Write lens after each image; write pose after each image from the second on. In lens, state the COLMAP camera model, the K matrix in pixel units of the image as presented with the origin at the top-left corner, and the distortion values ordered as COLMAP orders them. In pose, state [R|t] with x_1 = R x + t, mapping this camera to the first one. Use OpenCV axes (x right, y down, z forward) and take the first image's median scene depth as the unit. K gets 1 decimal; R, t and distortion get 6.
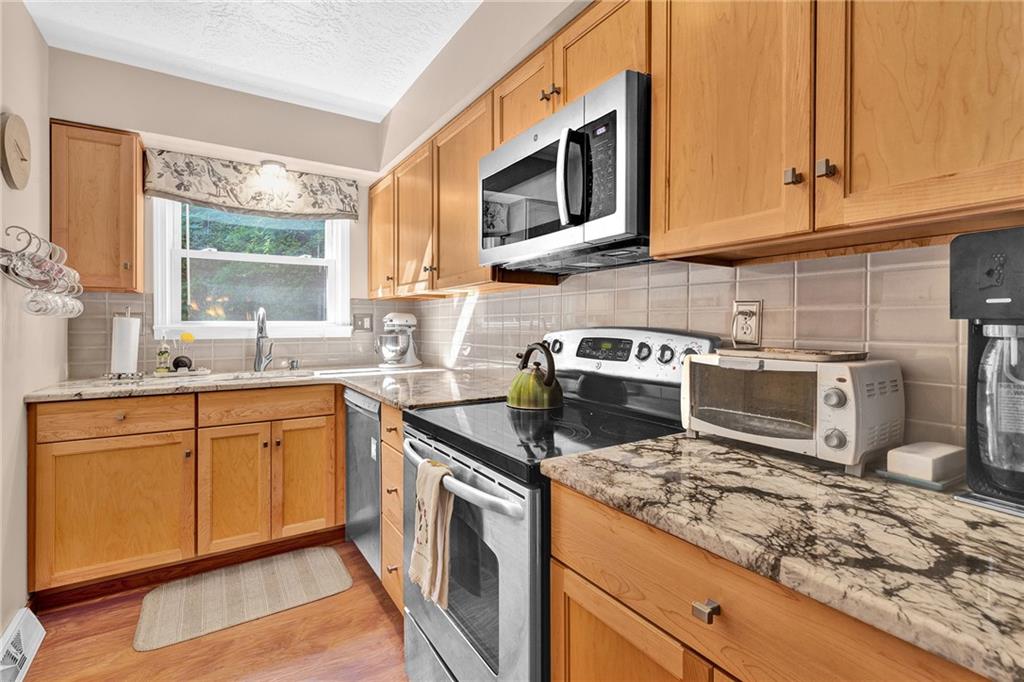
lens RADIAL K [[481.7, 0, 491.4], [0, 481.7, 322.0], [0, 0, 1]] dist [0.012251, 0.001152]
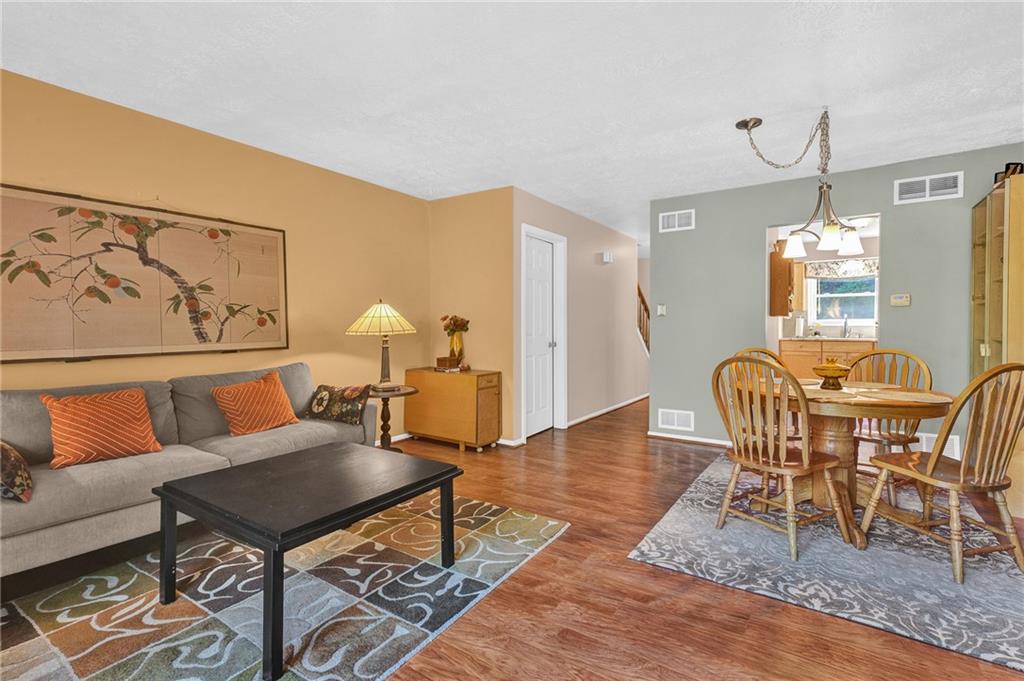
lens RADIAL K [[481.7, 0, 515.7], [0, 481.7, 319.1], [0, 0, 1]] dist [0.012251, 0.001152]
pose [[0.417681, -0.007693, -0.908561, 1.169417], [0.005045, 0.999968, -0.006148, 0.004676], [0.908580, -0.002016, 0.417706, -1.745984]]
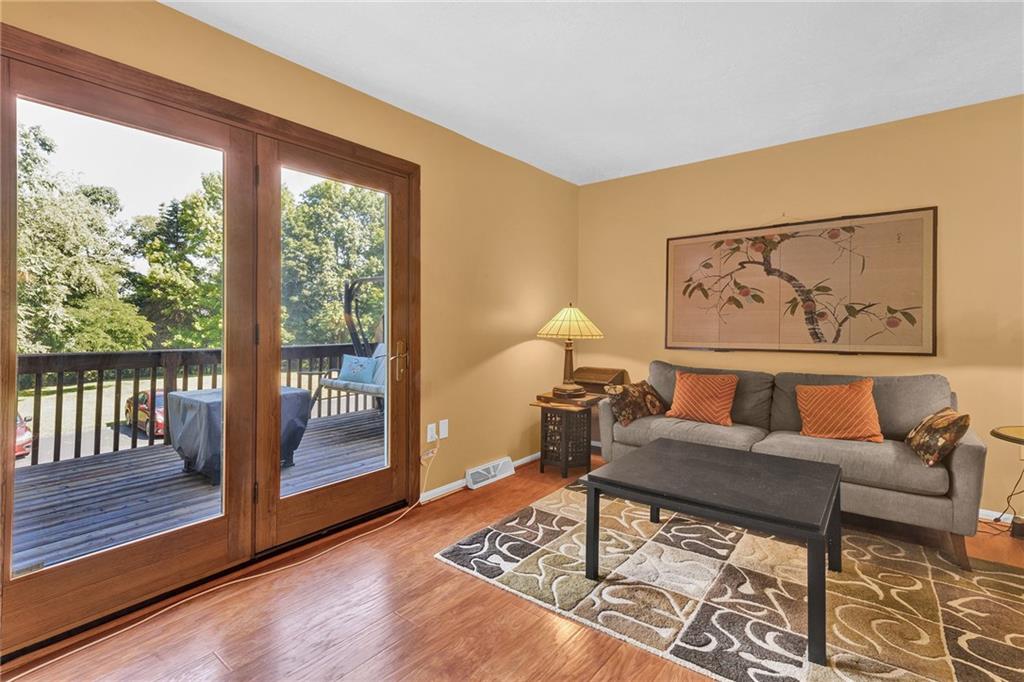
lens RADIAL K [[481.7, 0, 503.8], [0, 481.7, 318.9], [0, 0, 1]] dist [0.012251, 0.001152]
pose [[-0.942443, 0.003845, -0.334345, 1.026494], [0.007737, 0.999917, -0.010310, 0.000536], [0.334277, -0.012303, -0.942394, -1.326663]]
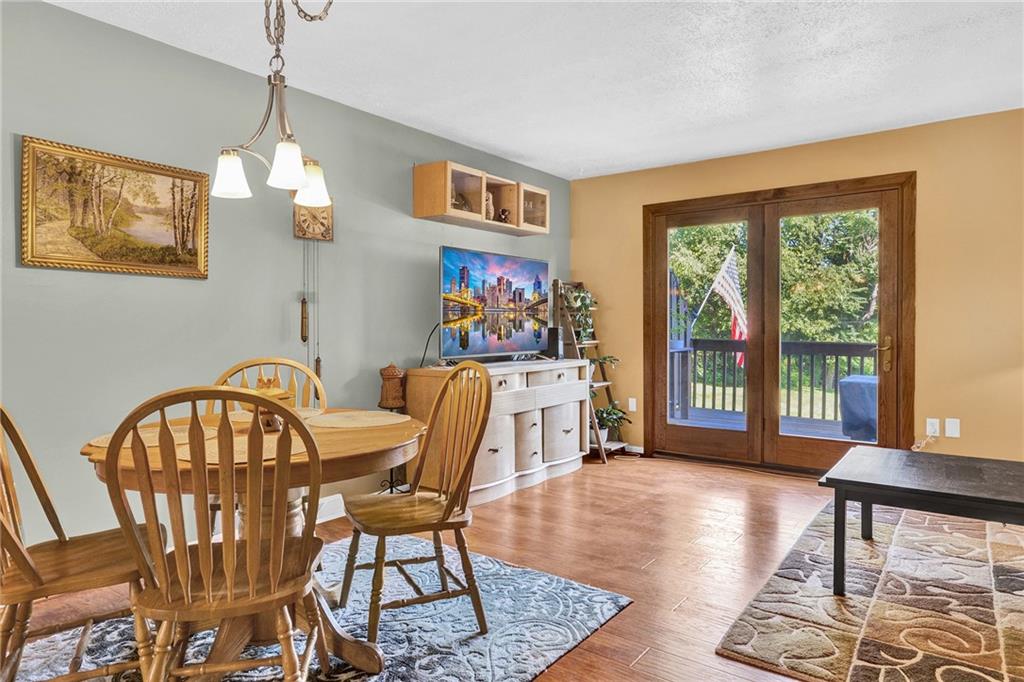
lens RADIAL K [[620.2, 0, 509.2], [0, 620.2, 334.0], [0, 0, 1]] dist [0.026941, -0.000413]
pose [[-0.354378, -0.011958, 0.935026, 0.242252], [-0.003562, 0.999928, 0.011438, 0.010136], [-0.935096, 0.000723, -0.354395, -1.103039]]
